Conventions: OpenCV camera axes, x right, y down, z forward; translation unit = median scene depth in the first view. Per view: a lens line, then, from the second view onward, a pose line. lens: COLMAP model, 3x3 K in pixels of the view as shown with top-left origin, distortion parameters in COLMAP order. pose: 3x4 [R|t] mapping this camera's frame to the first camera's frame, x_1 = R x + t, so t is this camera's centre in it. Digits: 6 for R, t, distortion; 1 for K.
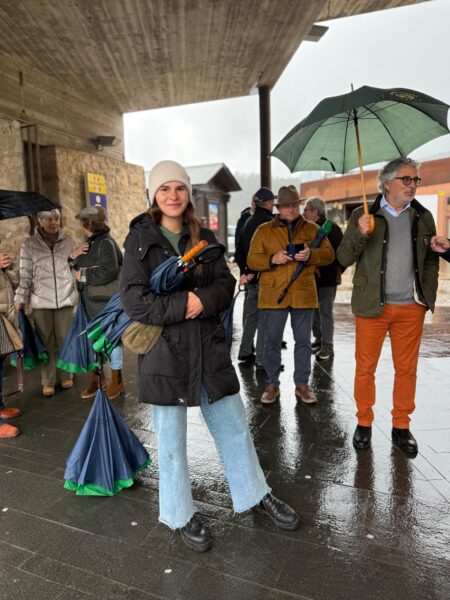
lens RADIAL K [[440.9, 0, 221.1], [0, 440.9, 294.3], [0, 0, 1]] dist [0.027397, -0.035578]
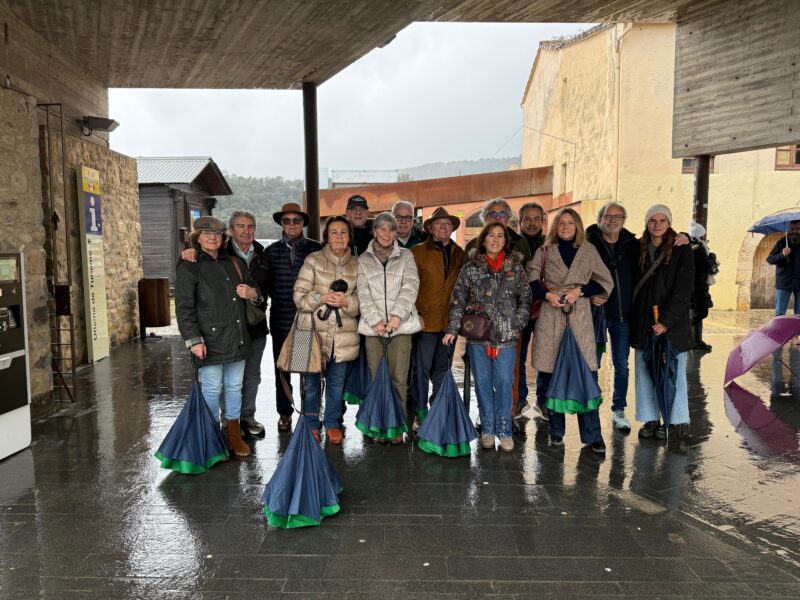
lens RADIAL K [[587.9, 0, 399.3], [0, 587.9, 299.2], [0, 0, 1]] dist [0.027397, -0.035578]
pose [[0.920207, -0.005754, 0.391390, -0.373369], [0.027696, 0.998343, -0.050437, 0.021818], [-0.390452, 0.057253, 0.918841, -0.175999]]
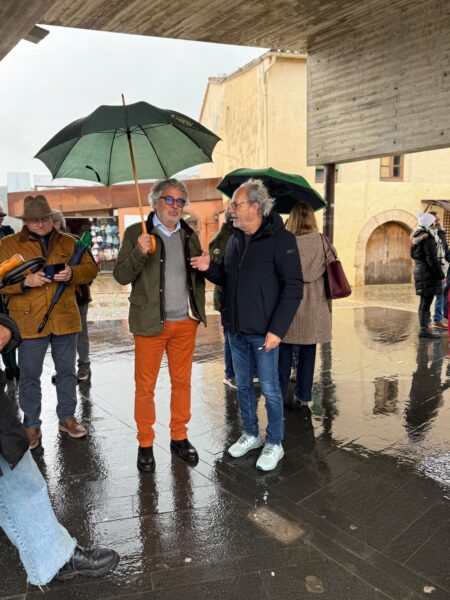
lens RADIAL K [[440.9, 0, 226.9], [0, 440.9, 298.8], [0, 0, 1]] dist [0.027397, -0.035578]
pose [[0.799014, -0.059491, 0.598363, -0.080458], [0.074109, 0.997250, 0.000191, -0.013828], [-0.596729, 0.044191, 0.801225, 0.071602]]
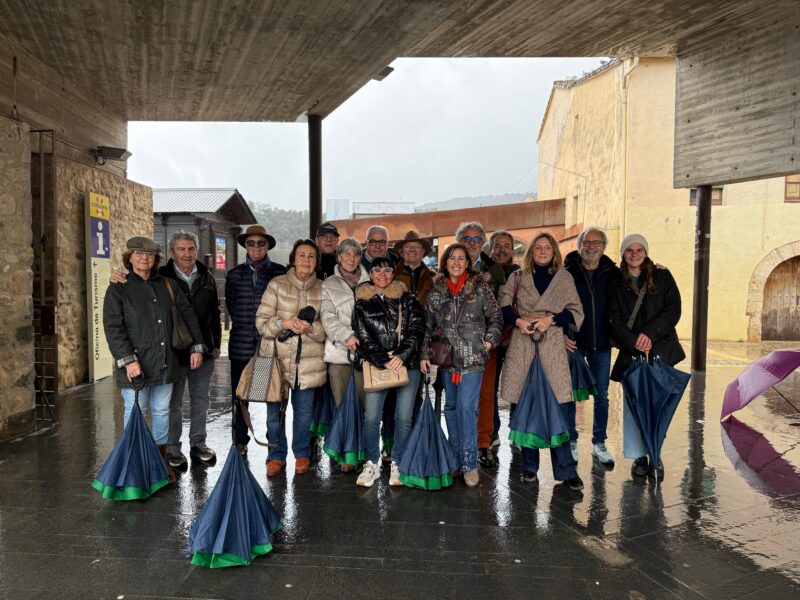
lens RADIAL K [[554.2, 0, 398.3], [0, 554.2, 299.0], [0, 0, 1]] dist [0.035547, -0.044901]
pose [[0.939597, 0.025165, 0.341356, -0.229807], [0.008889, 0.995163, -0.097832, 0.020464], [-0.342167, 0.094957, 0.934829, -0.134745]]
